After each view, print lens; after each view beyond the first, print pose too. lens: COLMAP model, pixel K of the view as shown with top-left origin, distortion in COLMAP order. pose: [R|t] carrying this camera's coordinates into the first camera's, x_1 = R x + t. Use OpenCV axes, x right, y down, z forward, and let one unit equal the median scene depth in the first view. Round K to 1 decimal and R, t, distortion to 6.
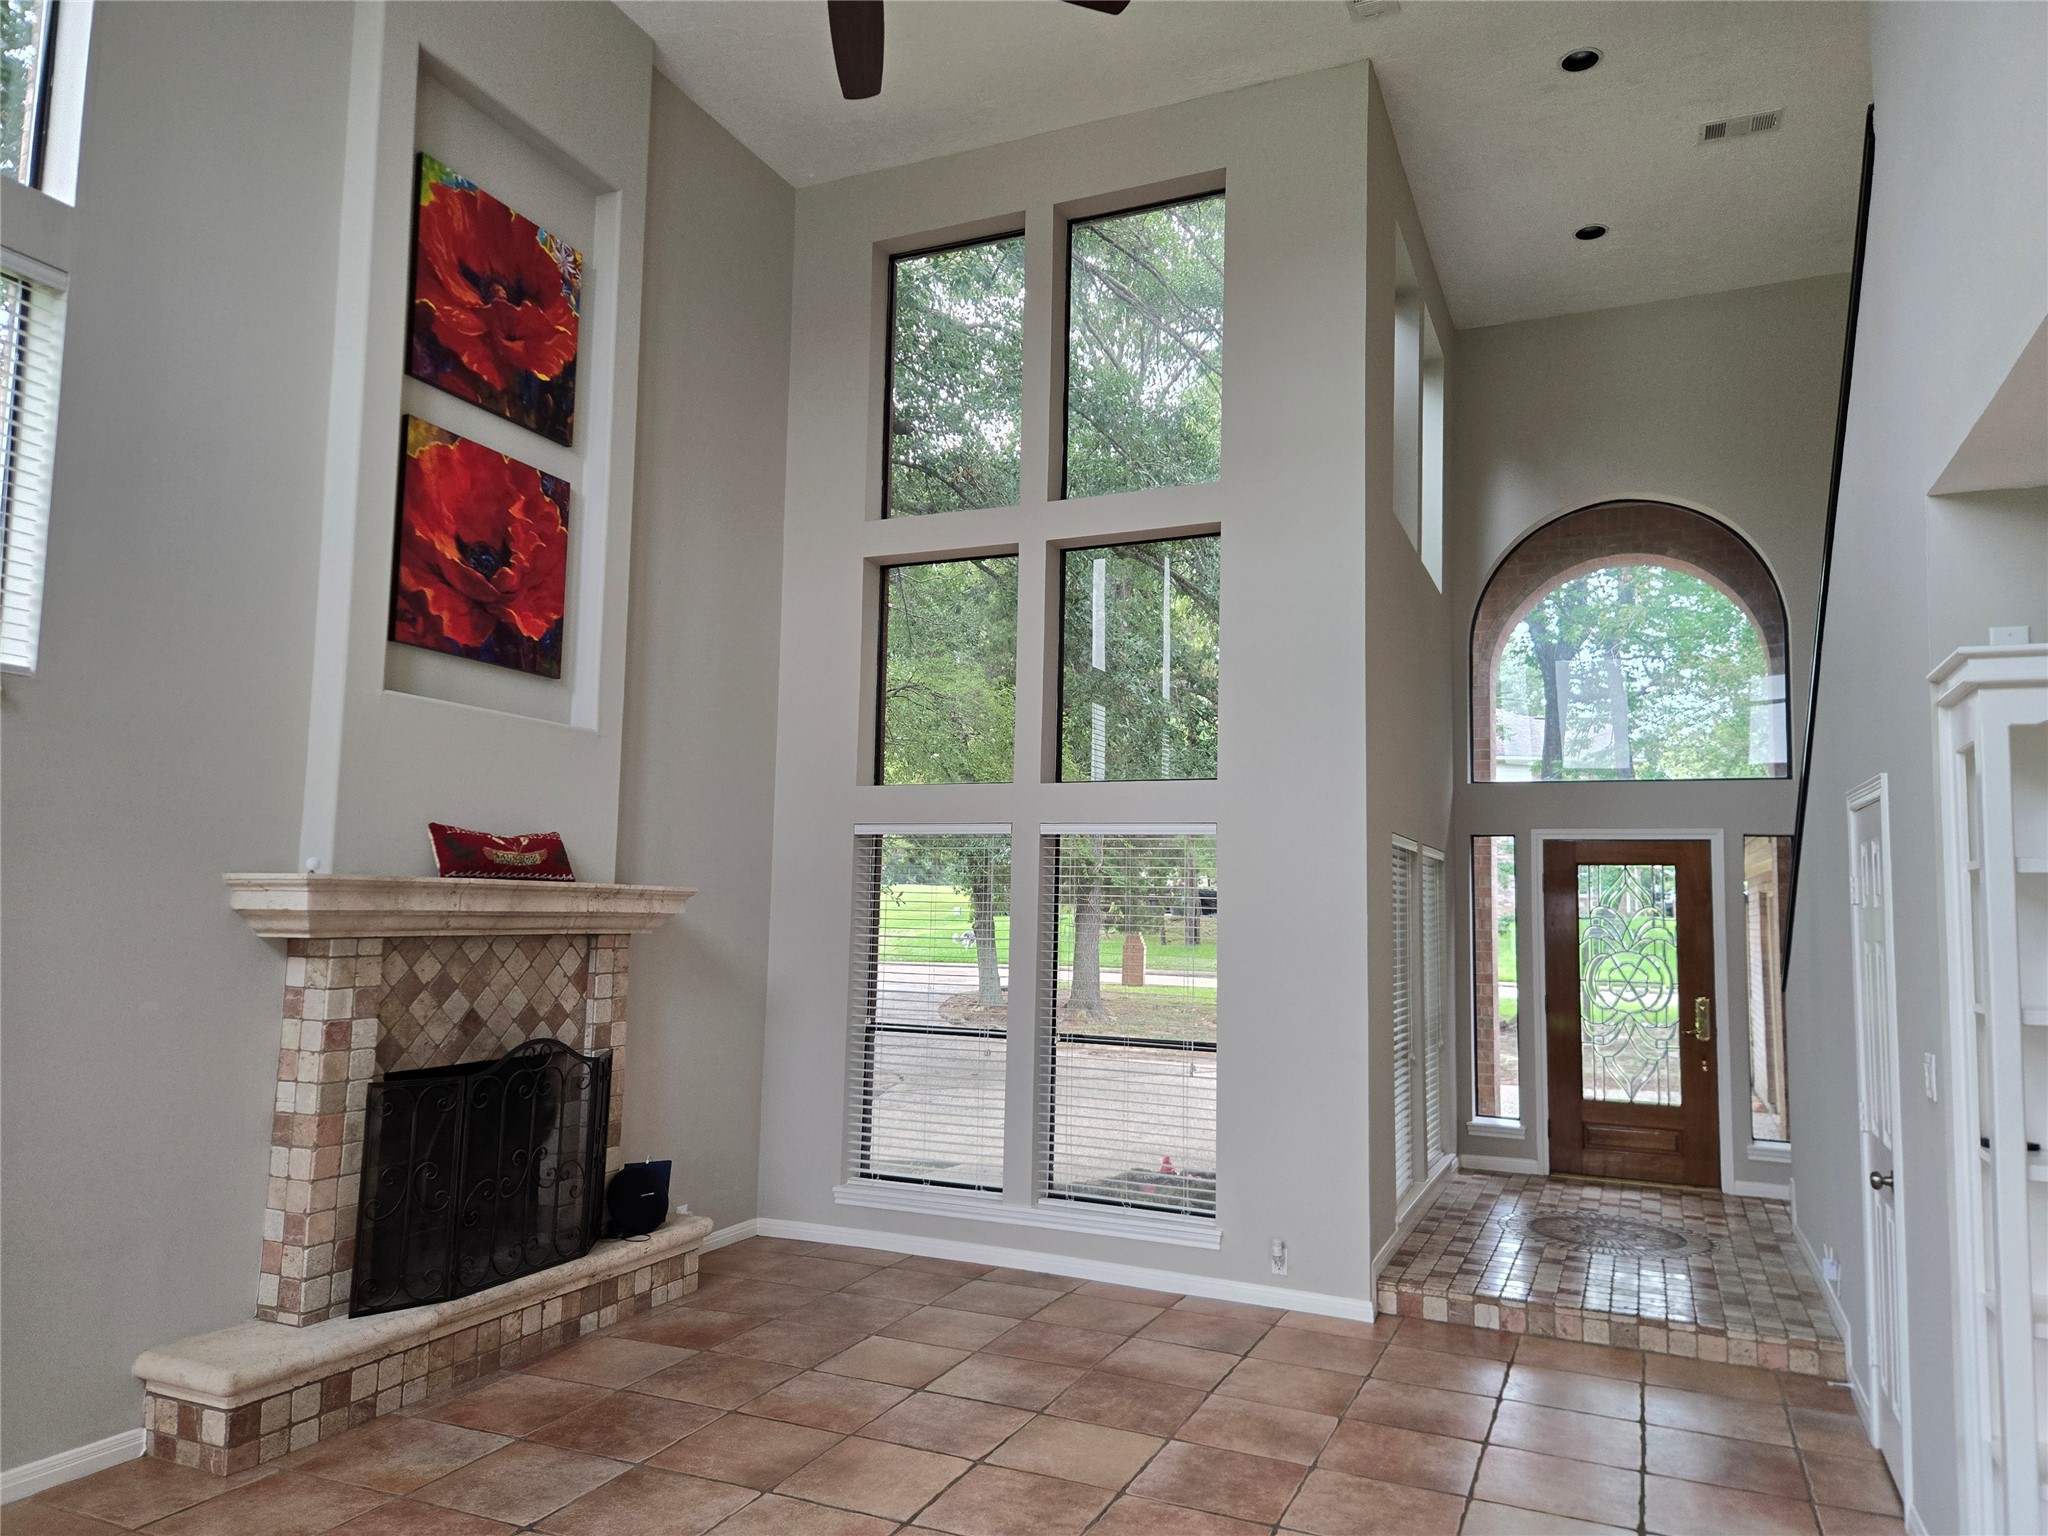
lens RADIAL K [[1379.1, 0, 1021.4], [0, 1379.1, 781.9], [0, 0, 1]] dist [0.069295, -0.053393]
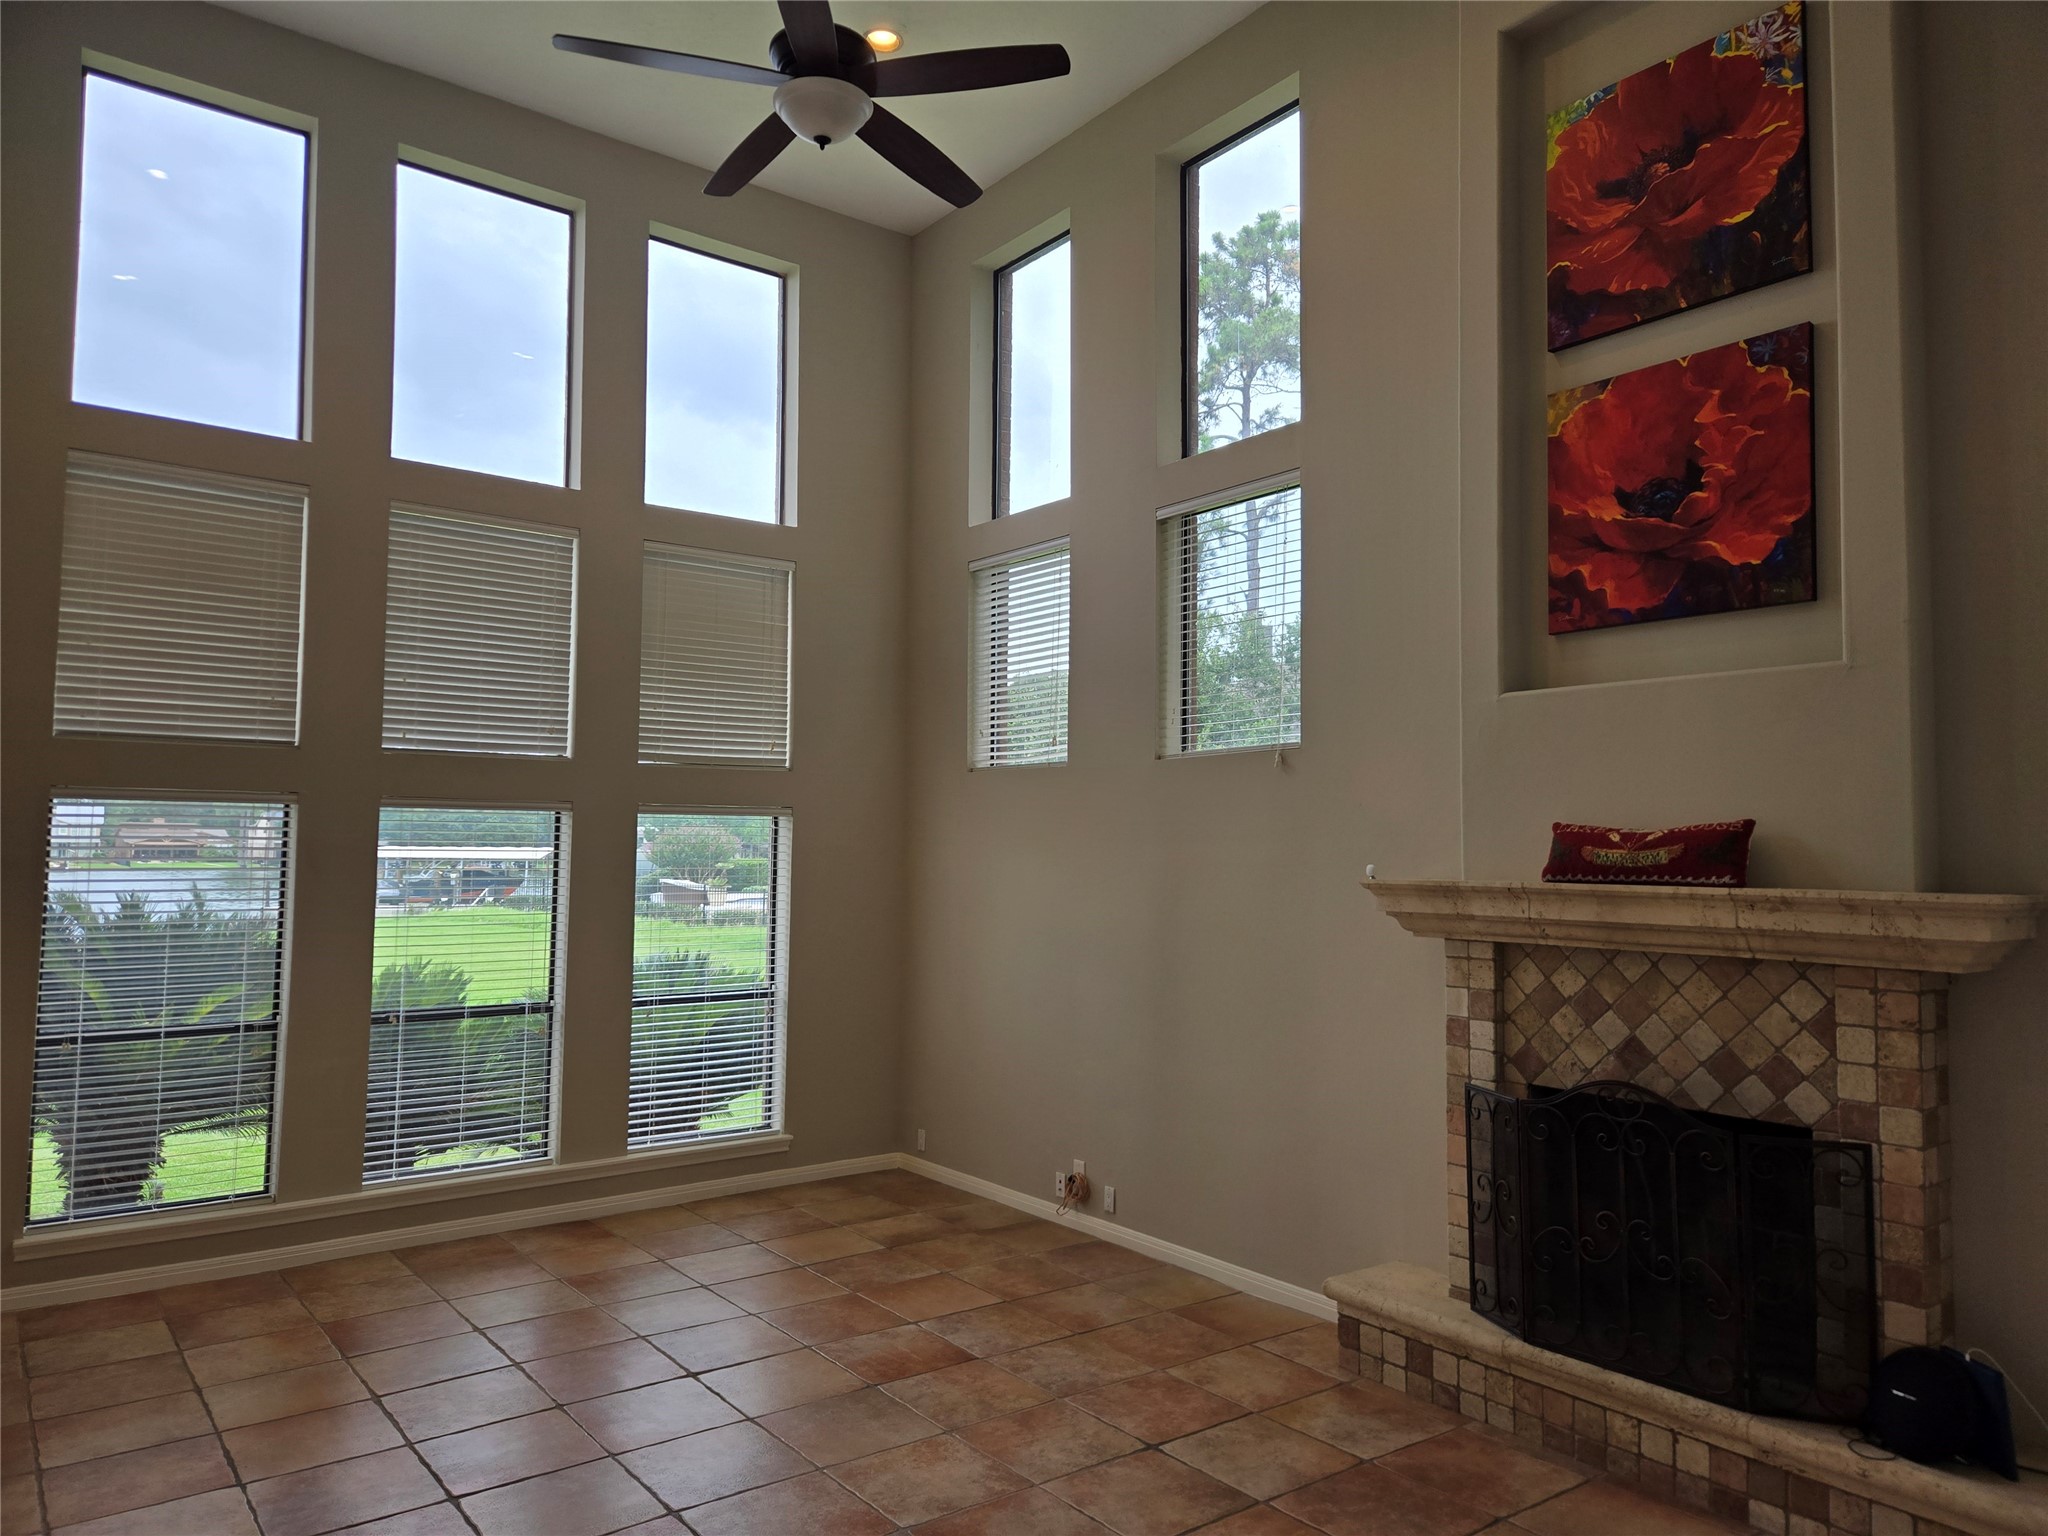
lens RADIAL K [[1379.1, 0, 1033.9], [0, 1379.1, 778.7], [0, 0, 1]] dist [0.069295, -0.053393]
pose [[-0.476707, -0.077805, -0.875612, 0.528554], [0.058434, 0.991068, -0.119877, 0.087160], [0.877118, -0.108312, -0.467902, 1.085263]]
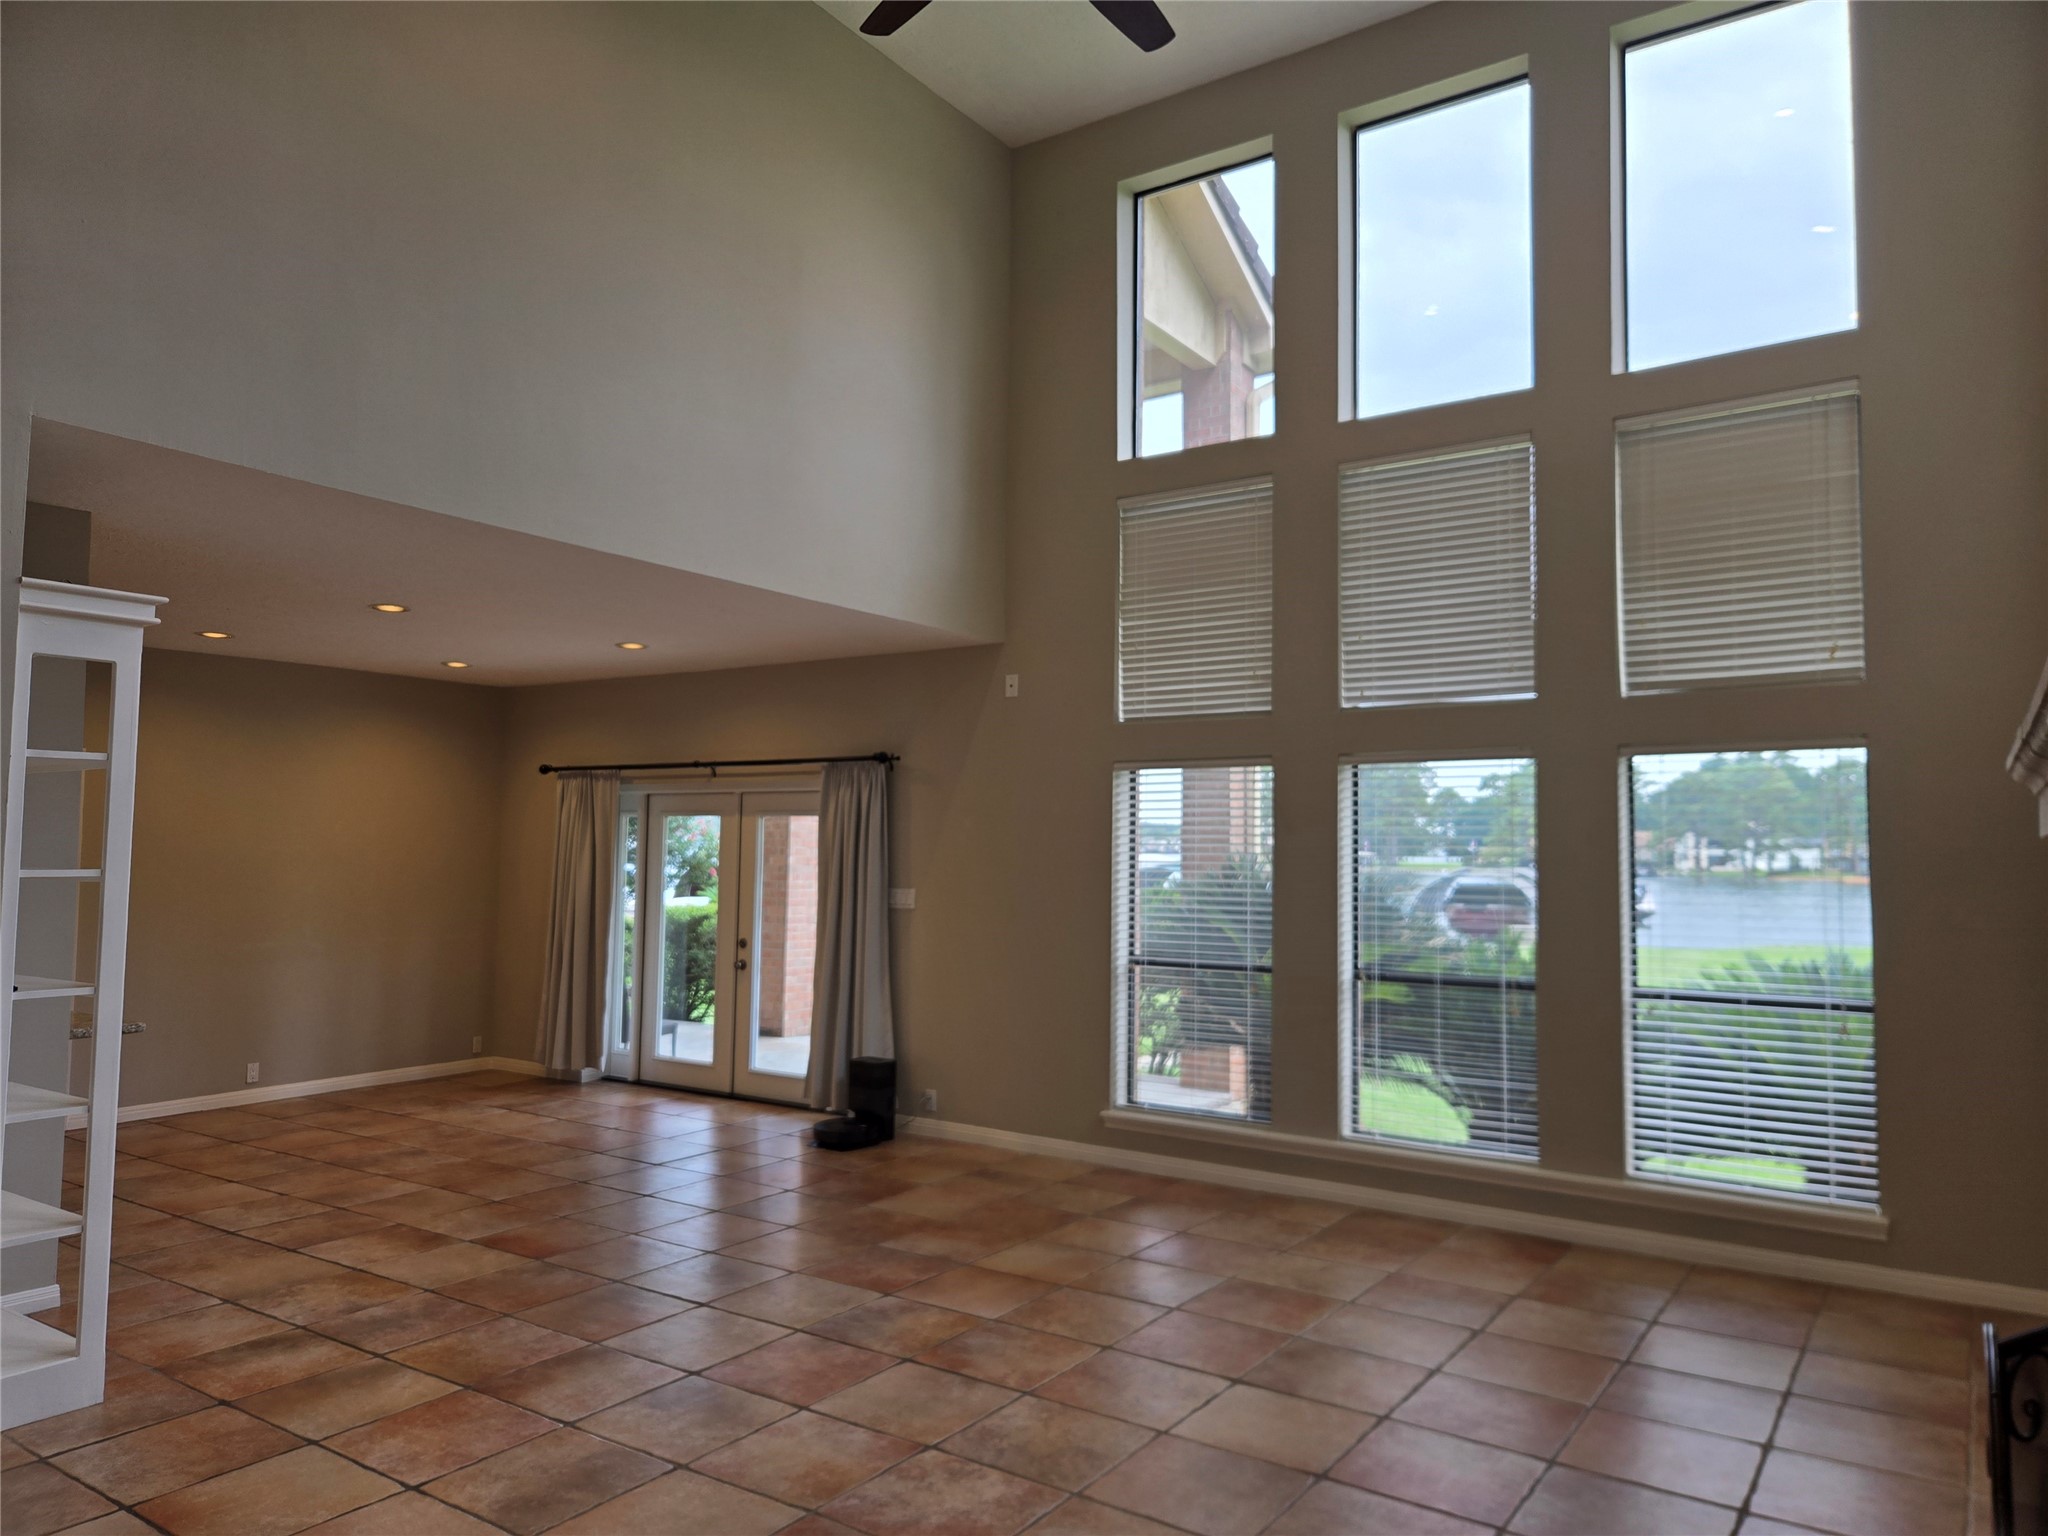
lens RADIAL K [[1379.1, 0, 987.5], [0, 1379.1, 793.3], [0, 0, 1]] dist [0.069295, -0.053393]
pose [[-0.979473, -0.023005, 0.200257, -0.216230], [-0.049283, 0.990646, -0.127244, 0.128786], [-0.195456, -0.134502, -0.971445, 1.264989]]
